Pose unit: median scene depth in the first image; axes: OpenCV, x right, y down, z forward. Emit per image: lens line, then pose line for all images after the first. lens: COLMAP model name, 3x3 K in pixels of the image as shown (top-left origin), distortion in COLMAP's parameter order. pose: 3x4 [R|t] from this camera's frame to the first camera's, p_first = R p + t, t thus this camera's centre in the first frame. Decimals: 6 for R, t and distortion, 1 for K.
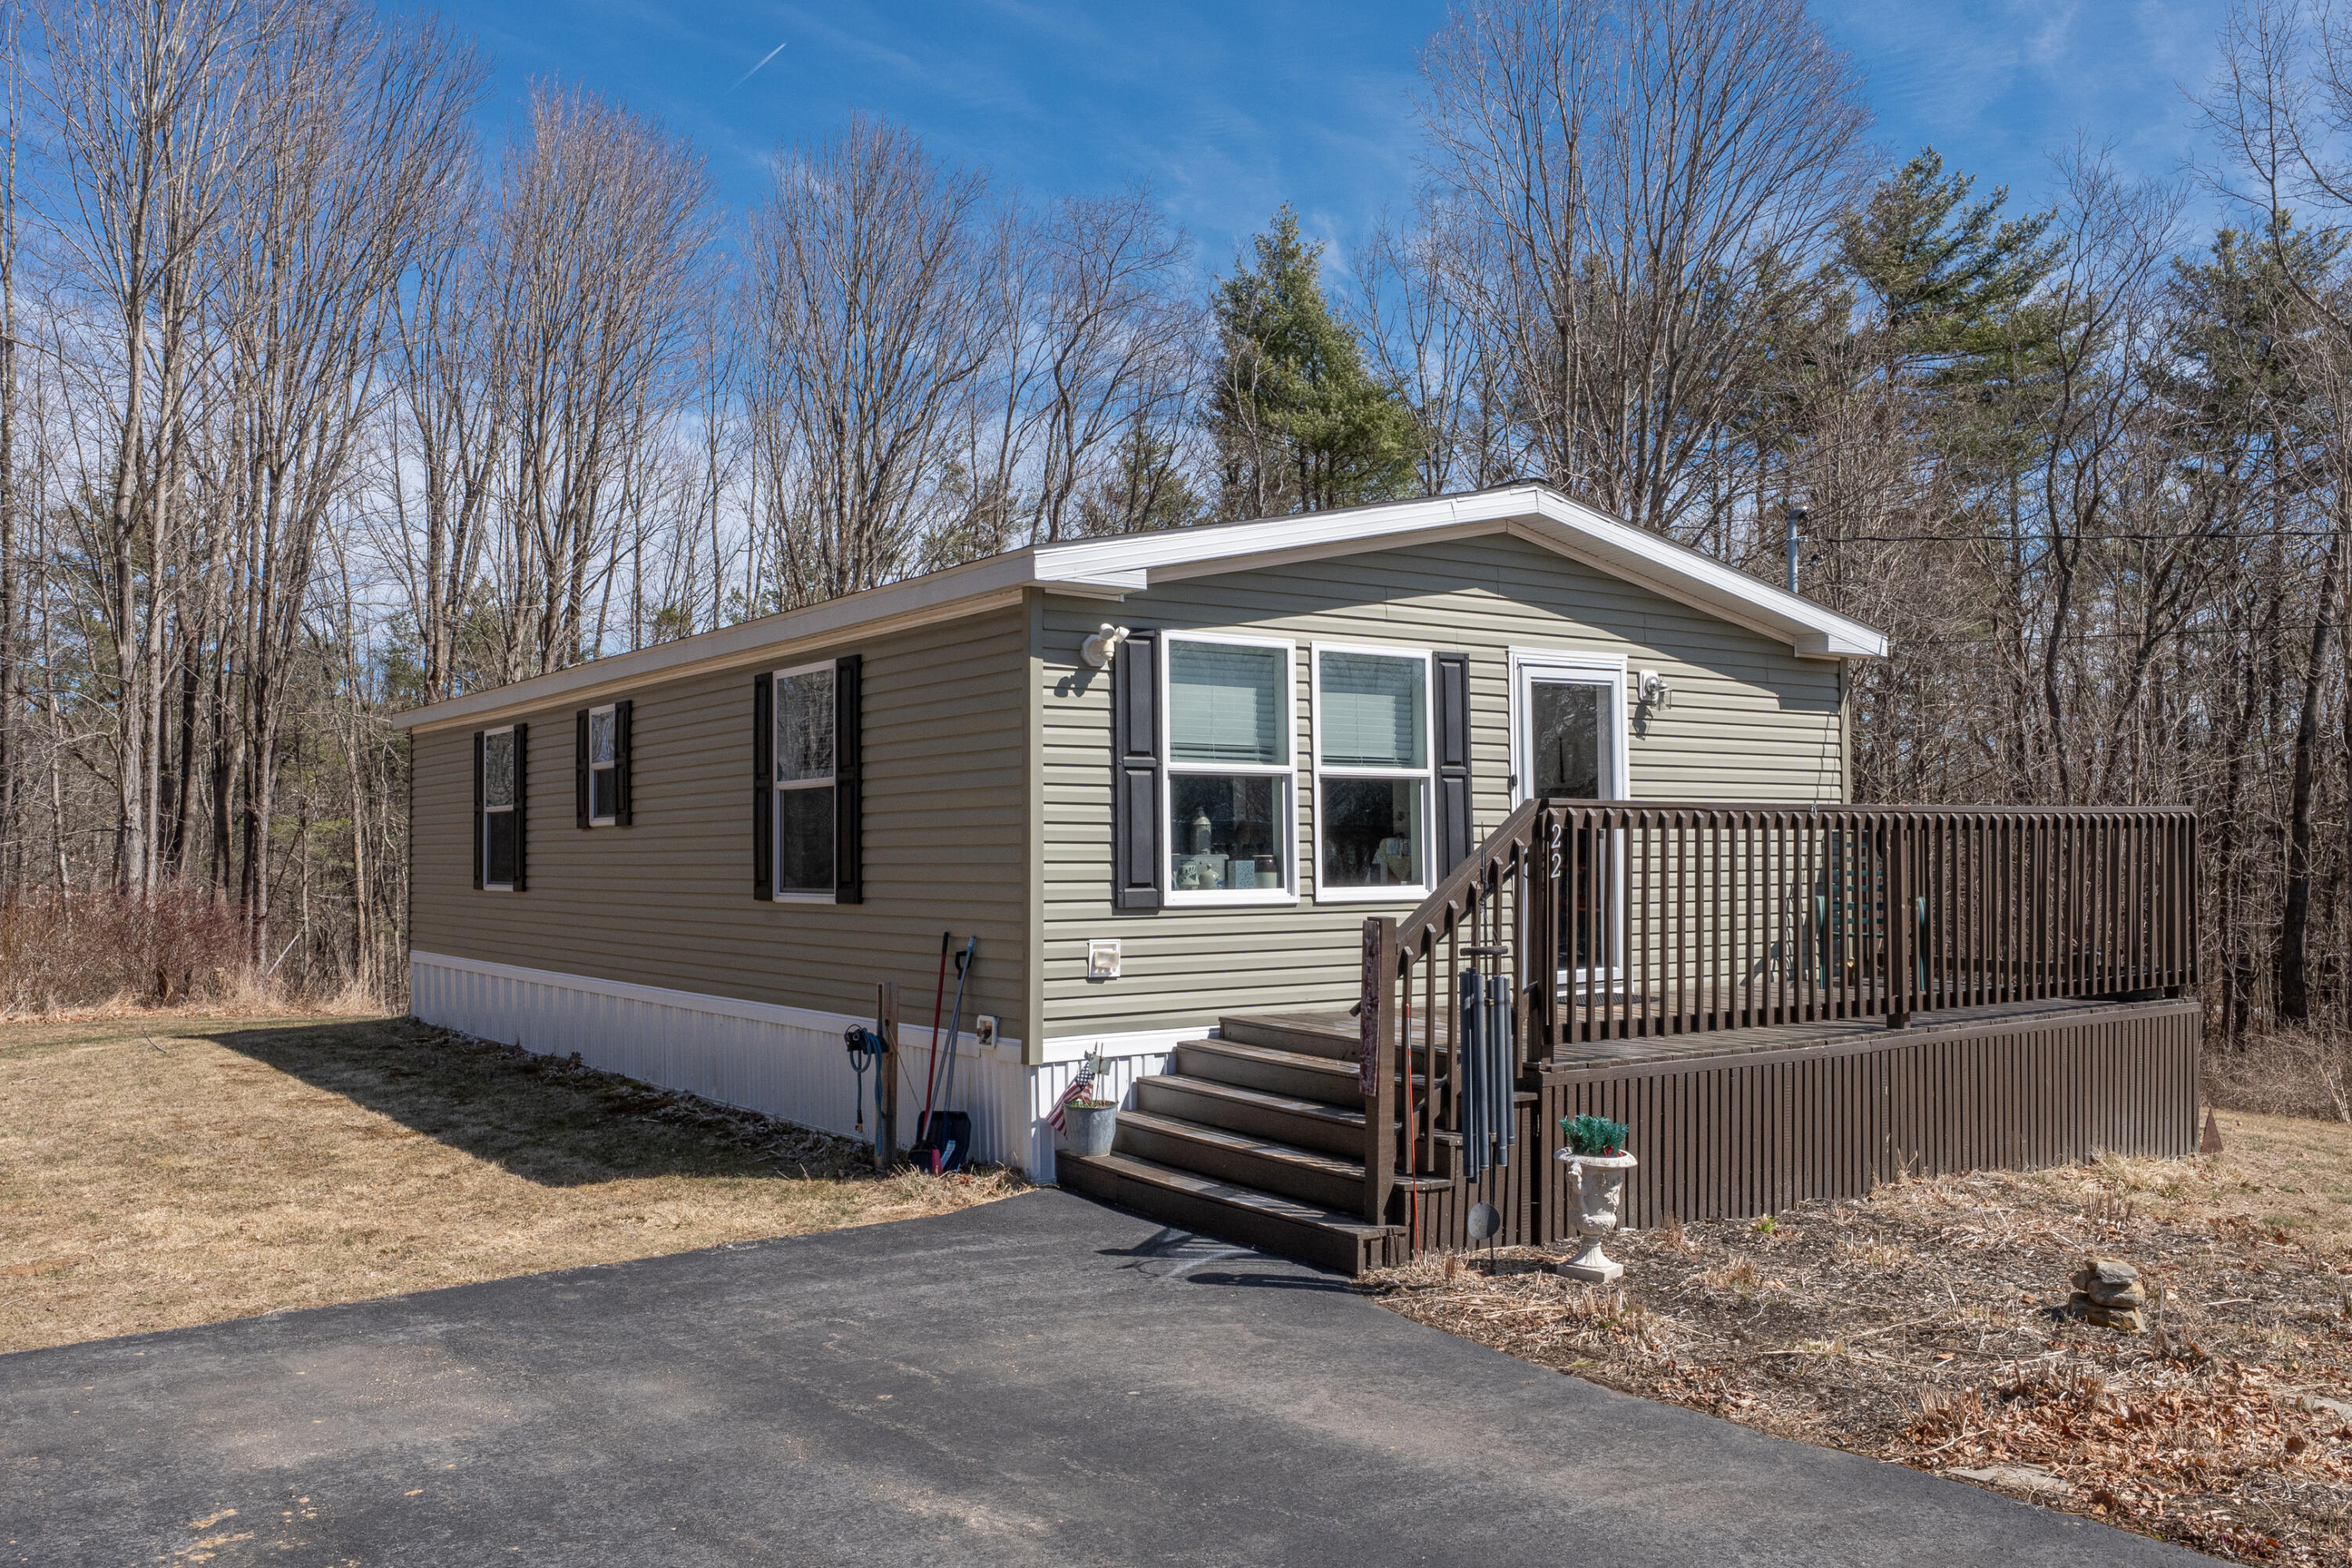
lens RADIAL K [[1951.2, 0, 1220.3], [0, 1951.2, 789.4], [0, 0, 1]] dist [-0.018632, 0.017495]
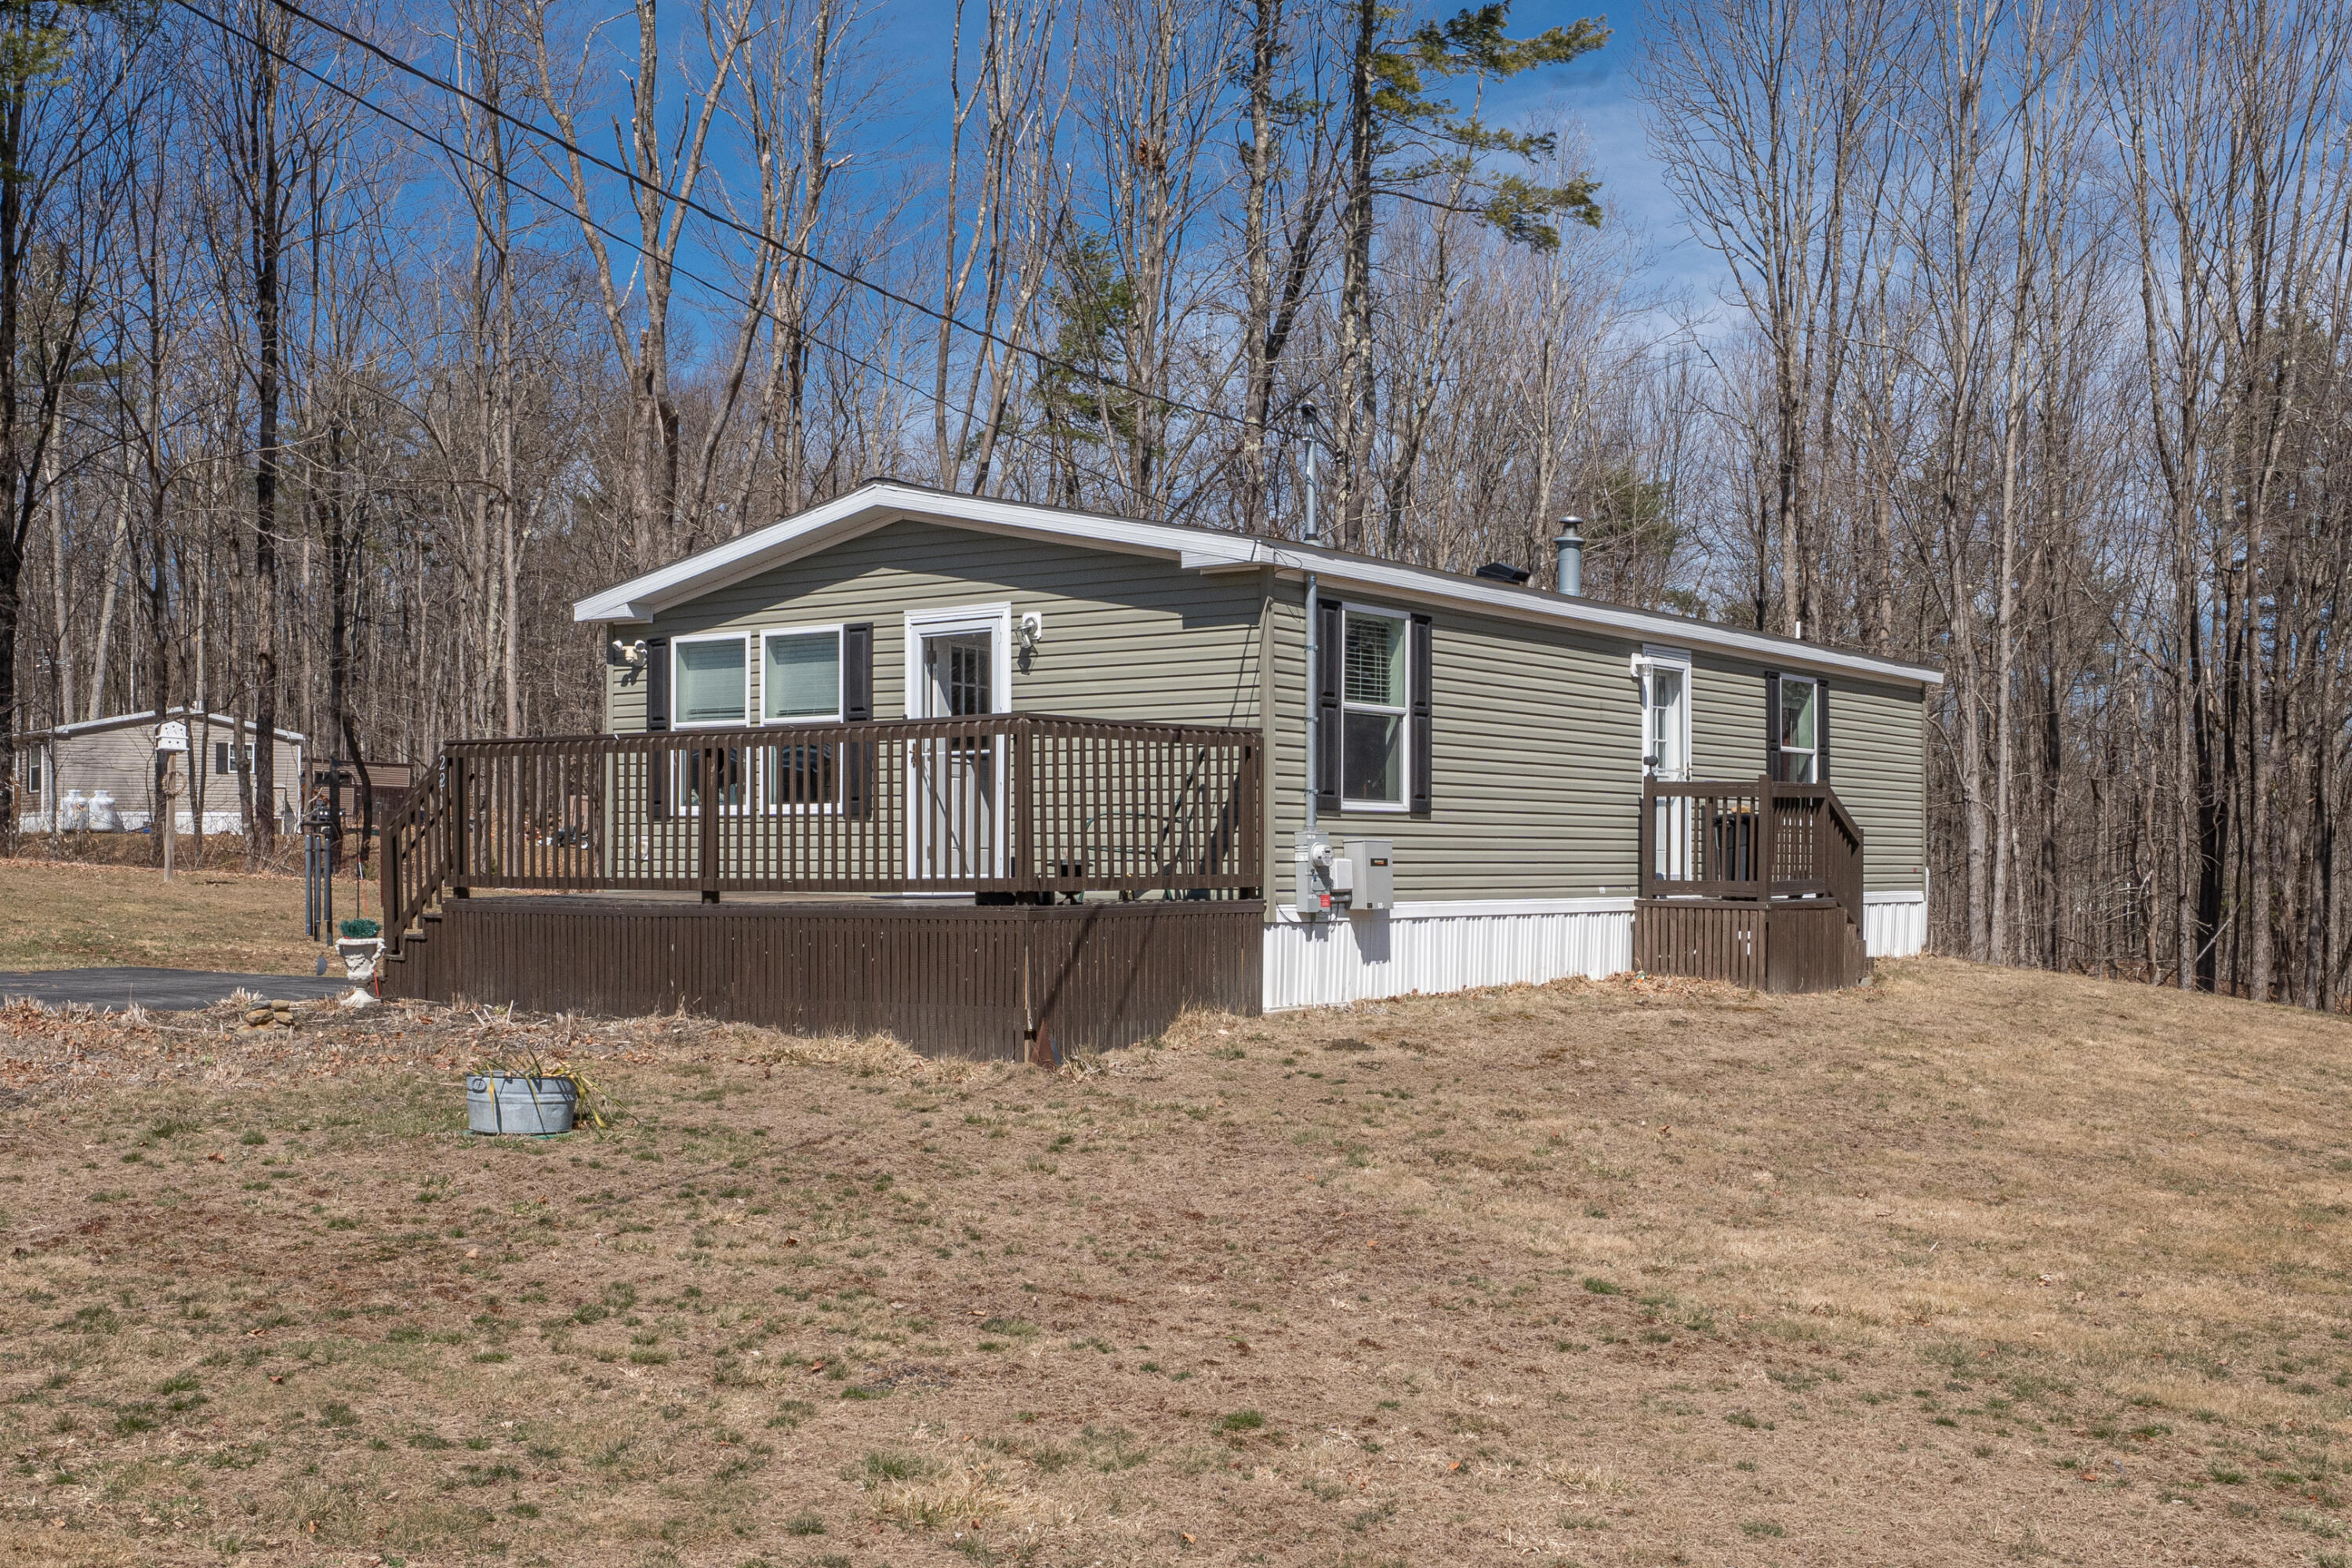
lens RADIAL K [[2407.0, 0, 1175.7], [0, 2407.0, 792.3], [0, 0, 1]] dist [-0.069311, 0.000000]
pose [[0.296427, -0.014737, -0.954942, 1.602814], [0.030020, 0.999531, -0.006106, 0.054469], [0.954584, -0.026858, 0.296730, 0.684080]]
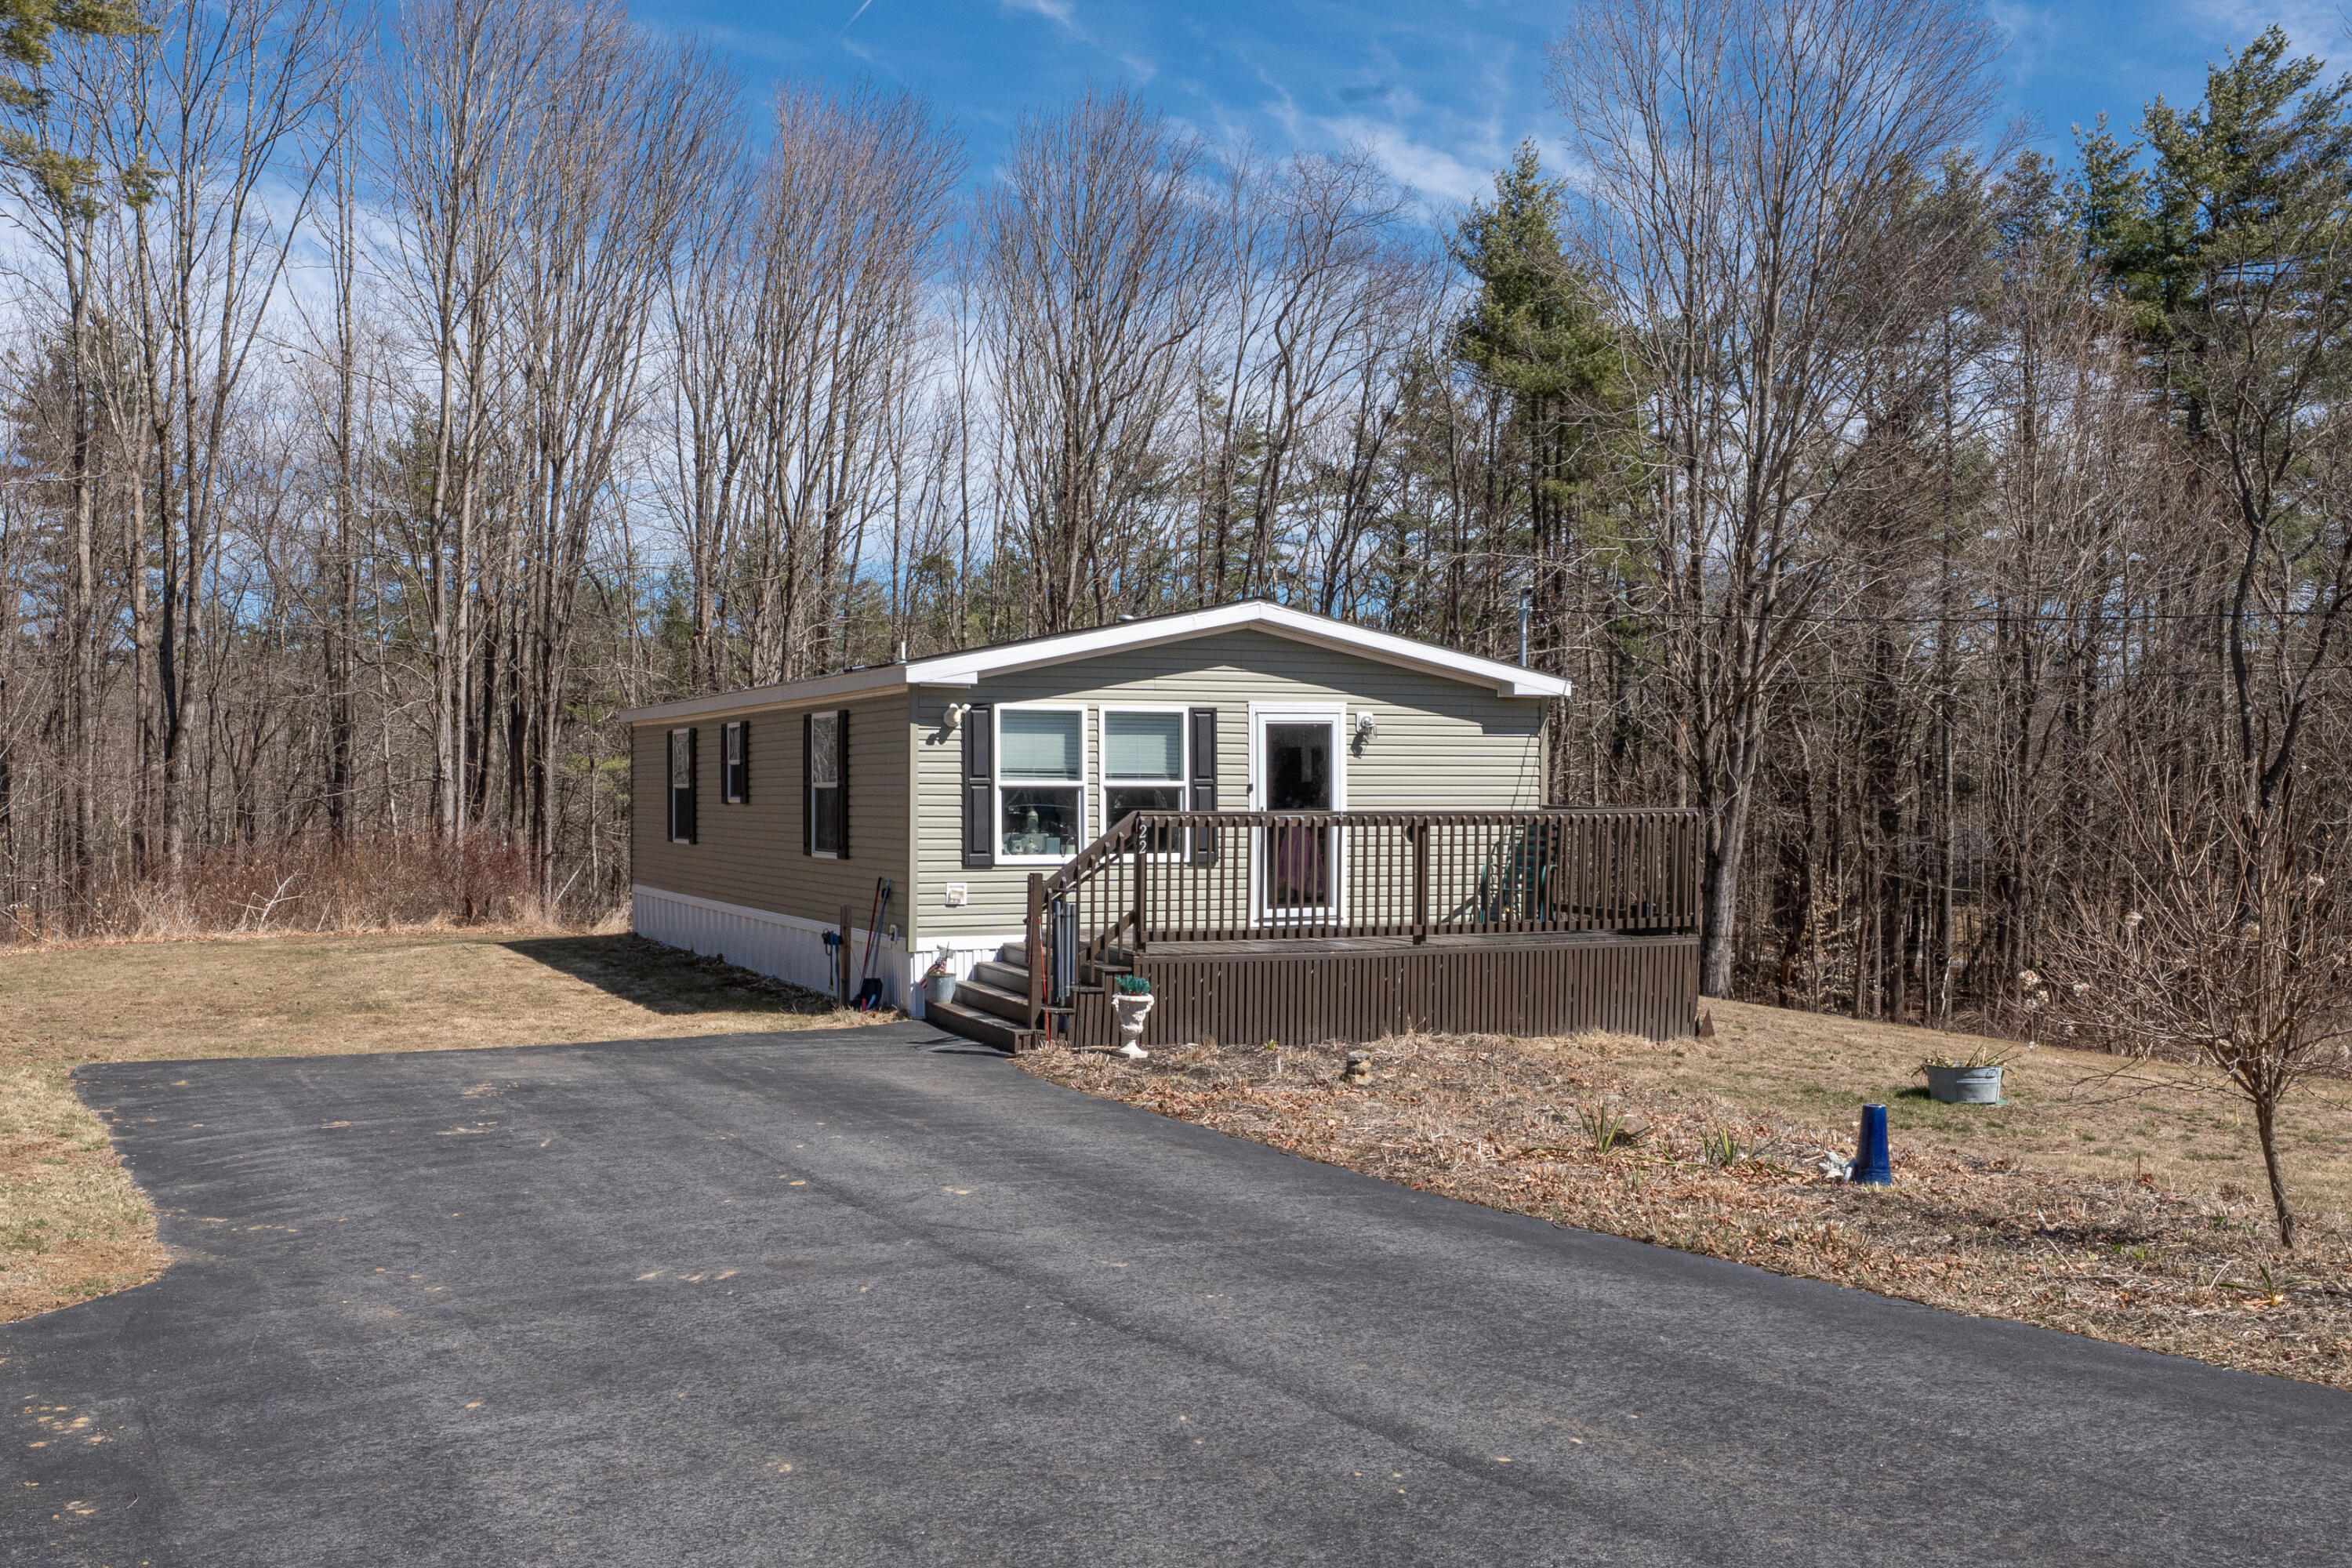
lens RADIAL K [[2407.0, 0, 1173.1], [0, 2407.0, 787.8], [0, 0, 1]] dist [-0.069311, 0.000000]
pose [[0.977341, 0.009241, -0.211470, 0.480985], [-0.001968, 0.999400, 0.034575, -0.068347], [0.211663, -0.033375, 0.976773, -0.873925]]
